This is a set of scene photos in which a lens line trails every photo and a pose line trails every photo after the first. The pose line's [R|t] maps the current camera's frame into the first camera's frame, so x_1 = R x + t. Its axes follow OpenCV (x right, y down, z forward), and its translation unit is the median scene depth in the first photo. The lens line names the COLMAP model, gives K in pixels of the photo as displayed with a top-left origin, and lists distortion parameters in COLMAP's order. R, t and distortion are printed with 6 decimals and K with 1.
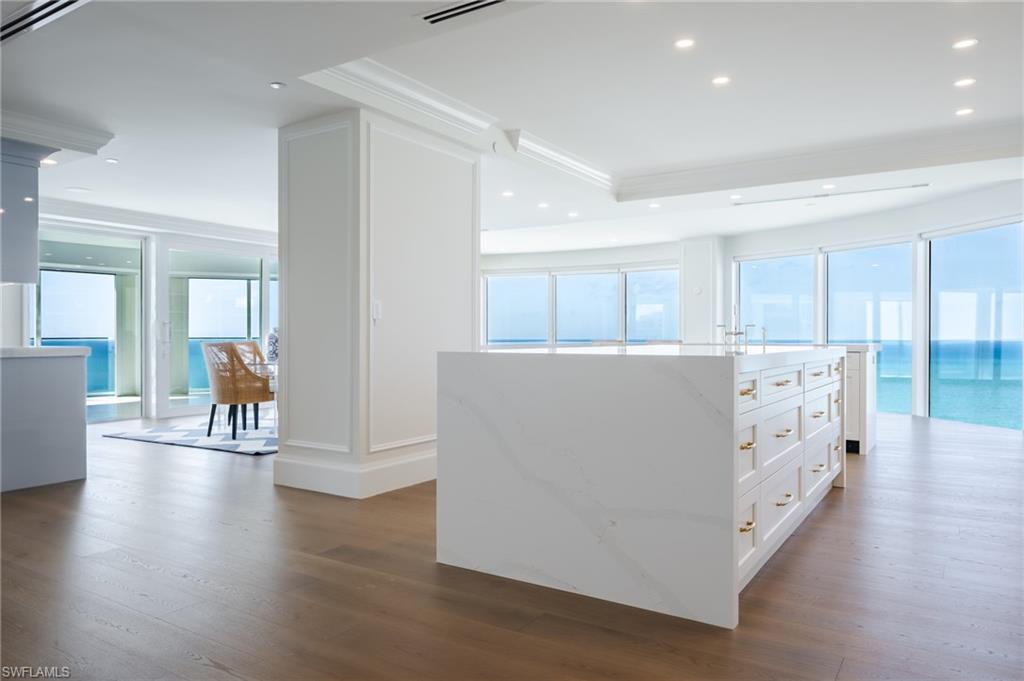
lens RADIAL K [[691.7, 0, 508.7], [0, 691.7, 337.1], [0, 0, 1]] dist [0.030639, 0.003168]
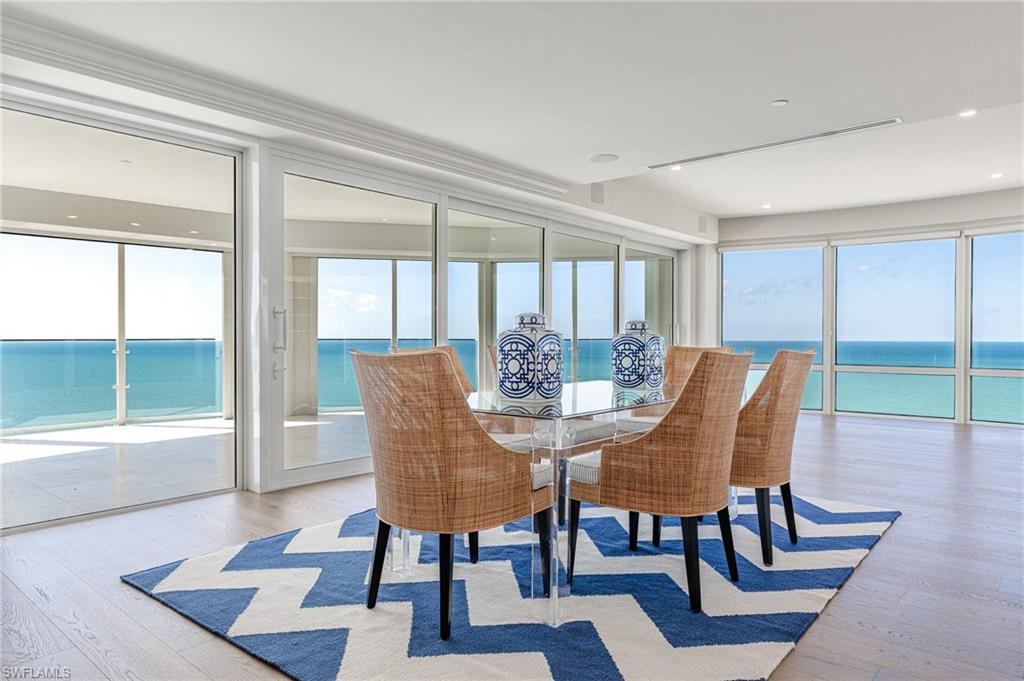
lens RADIAL K [[640.7, 0, 515.3], [0, 640.7, 341.4], [0, 0, 1]] dist [-0.002792, -0.000247]
pose [[0.991562, 0.001966, -0.129616, -0.204081], [-0.001241, 0.999983, 0.005679, -0.000414], [0.129625, -0.005470, 0.991548, 0.442736]]
